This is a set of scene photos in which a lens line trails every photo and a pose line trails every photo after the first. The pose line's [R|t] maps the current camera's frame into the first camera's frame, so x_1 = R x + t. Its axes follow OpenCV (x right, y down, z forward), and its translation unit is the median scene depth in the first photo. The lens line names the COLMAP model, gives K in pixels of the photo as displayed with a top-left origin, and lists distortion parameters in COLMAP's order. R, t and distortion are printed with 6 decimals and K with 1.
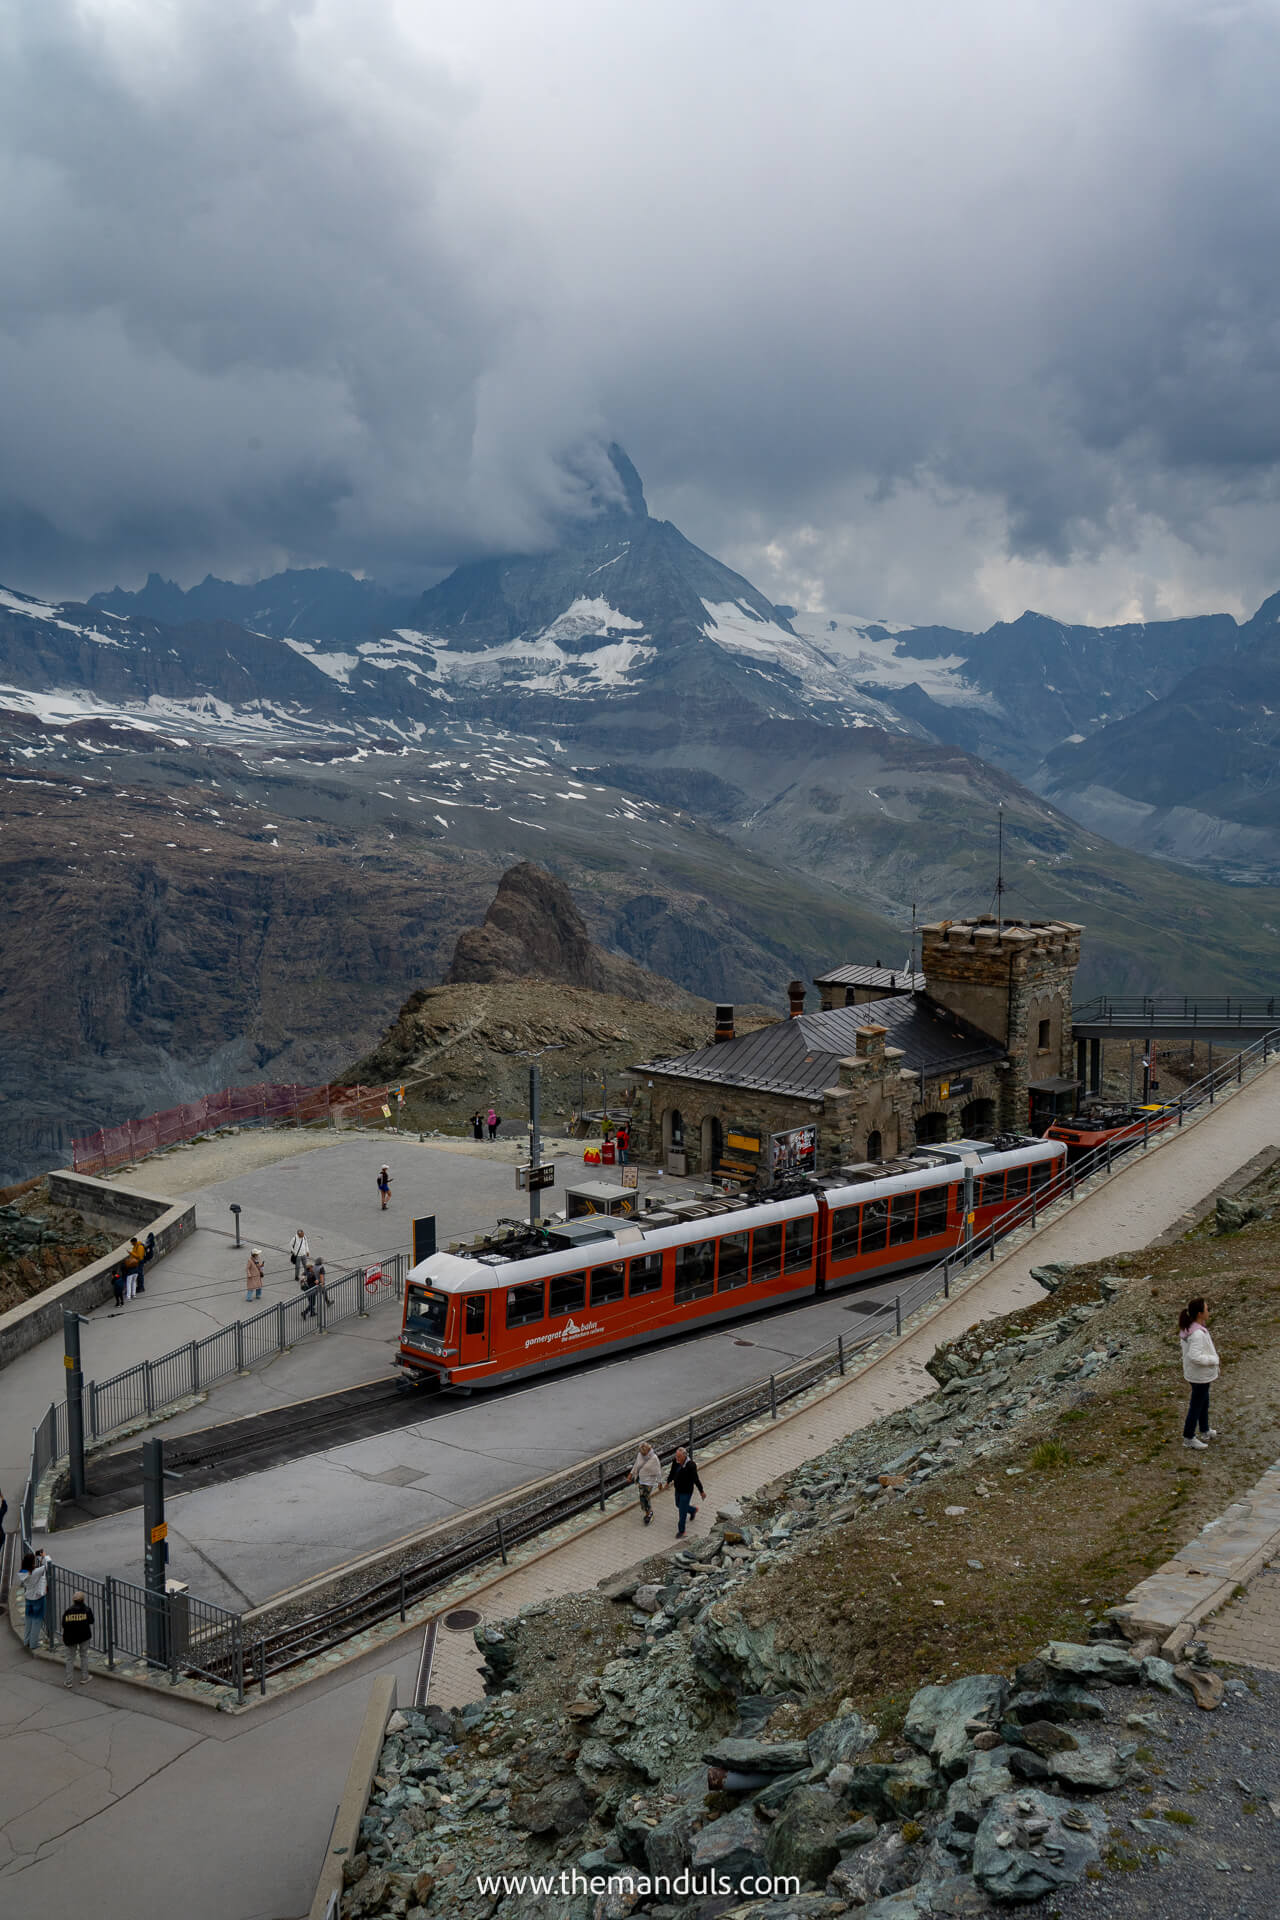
lens RADIAL K [[2000.6, 0, 640.0], [0, 2000.6, 960.0], [0, 0, 1]] dist [0.079472, 0.003480]
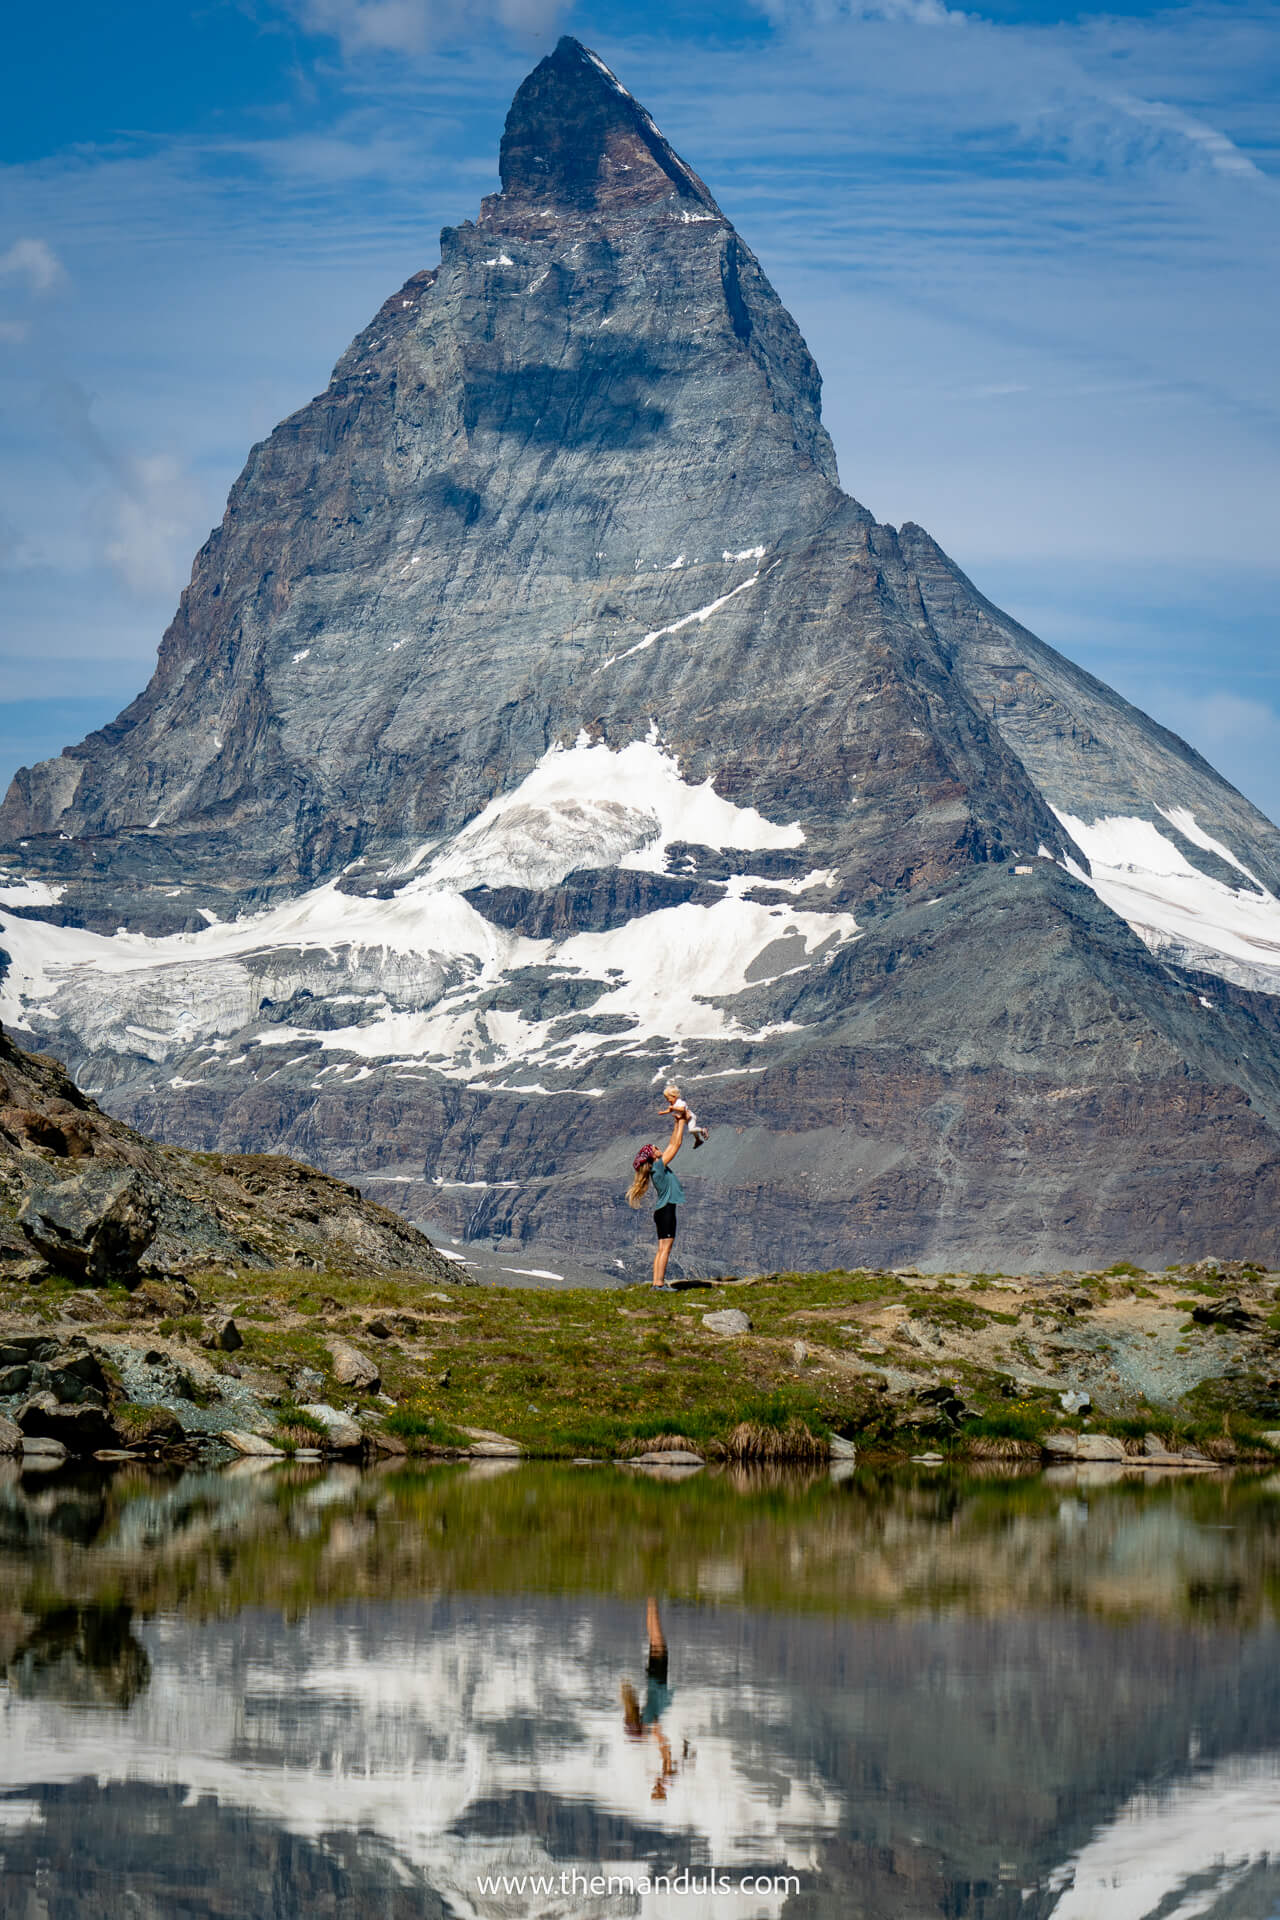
lens RADIAL K [[6124.5, 0, 782.2], [0, 6124.5, 1114.8], [0, 0, 1]] dist [0.044299, -0.150002]
pose [[0.999767, 0.016347, -0.014115, 0.010494], [-0.018603, 0.983805, -0.178275, 0.011269], [0.010972, 0.178496, 0.983879, 0.223174]]
